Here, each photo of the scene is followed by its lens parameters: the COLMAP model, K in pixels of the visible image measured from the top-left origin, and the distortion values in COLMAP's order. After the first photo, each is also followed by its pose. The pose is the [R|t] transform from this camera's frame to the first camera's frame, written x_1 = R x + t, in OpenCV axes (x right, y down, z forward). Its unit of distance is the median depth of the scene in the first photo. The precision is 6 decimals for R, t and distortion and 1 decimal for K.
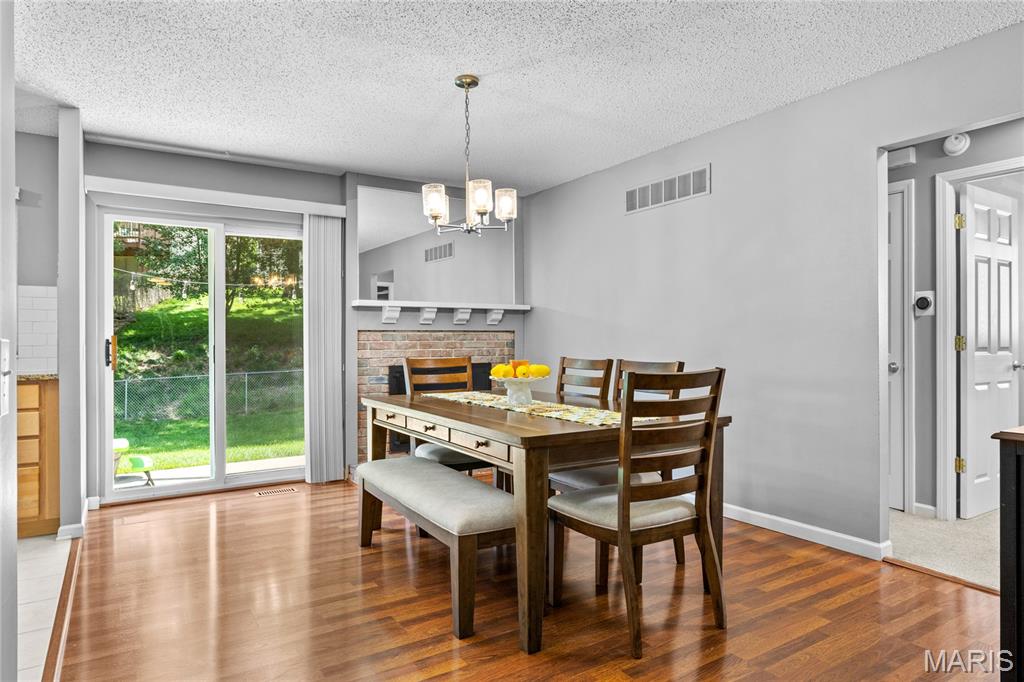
lens RADIAL K [[617.8, 0, 512.2], [0, 617.8, 343.6], [0, 0, 1]] dist [0.009629, 0.000087]
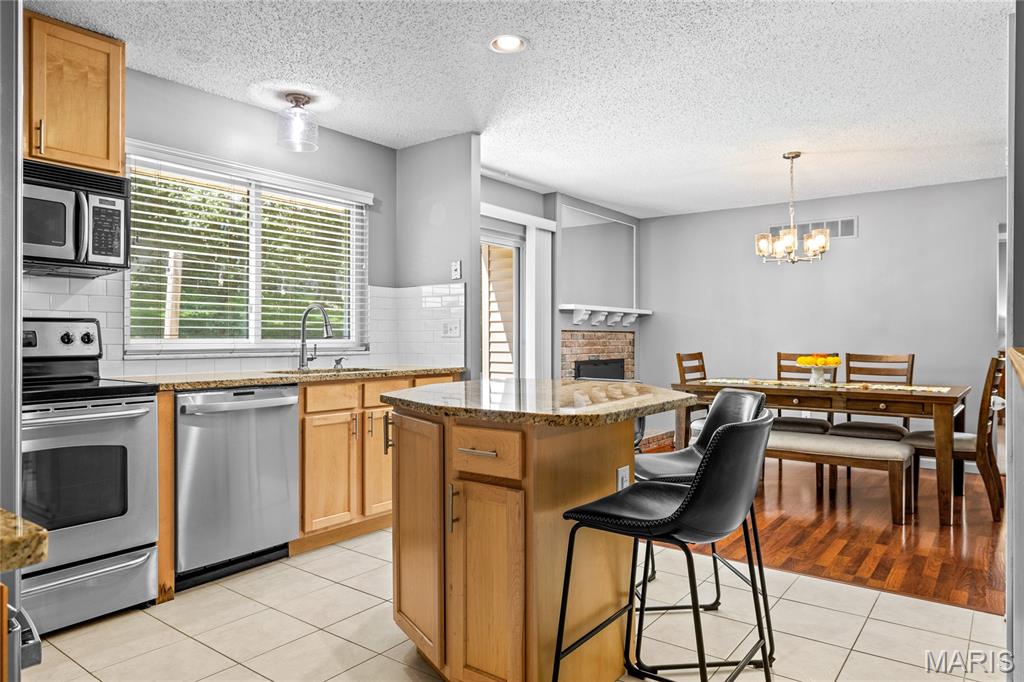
lens RADIAL K [[659.5, 0, 510.0], [0, 659.5, 336.0], [0, 0, 1]] dist [-0.000315, 0.000613]
pose [[0.937946, 0.006599, 0.346718, -0.770344], [-0.004046, 0.999959, -0.008088, -0.000315], [-0.346757, 0.006183, 0.937934, -0.113040]]
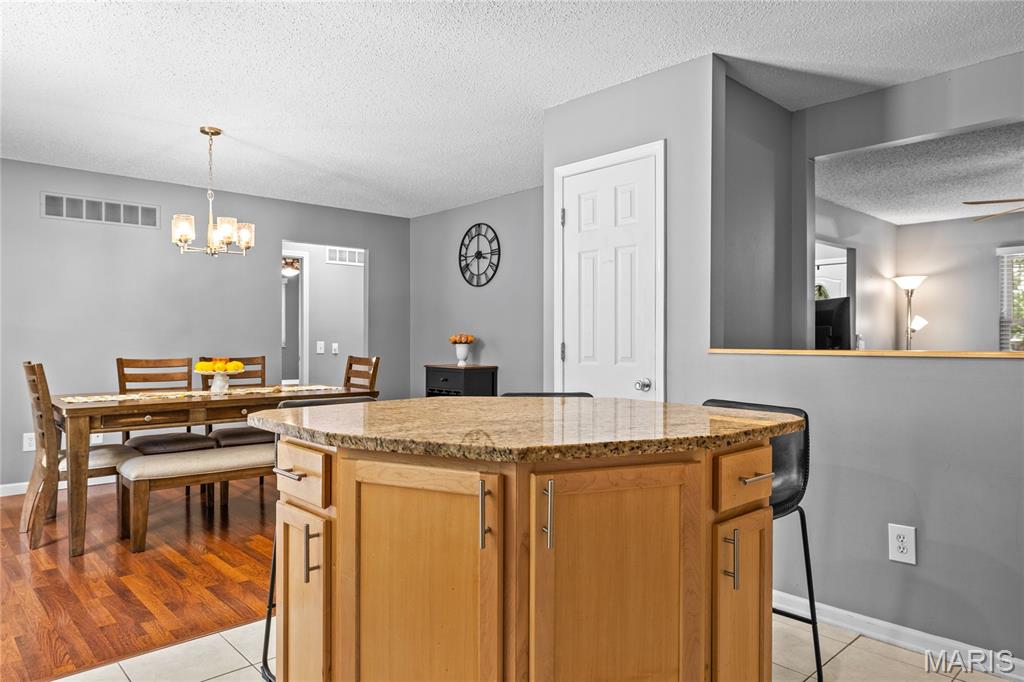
lens RADIAL K [[659.5, 0, 511.4], [0, 659.5, 343.0], [0, 0, 1]] dist [-0.000315, 0.000613]
pose [[-0.172101, -0.002250, 0.985077, -1.001782], [0.006032, 0.999976, 0.003338, -0.010284], [-0.985061, 0.006517, -0.172083, 0.469545]]
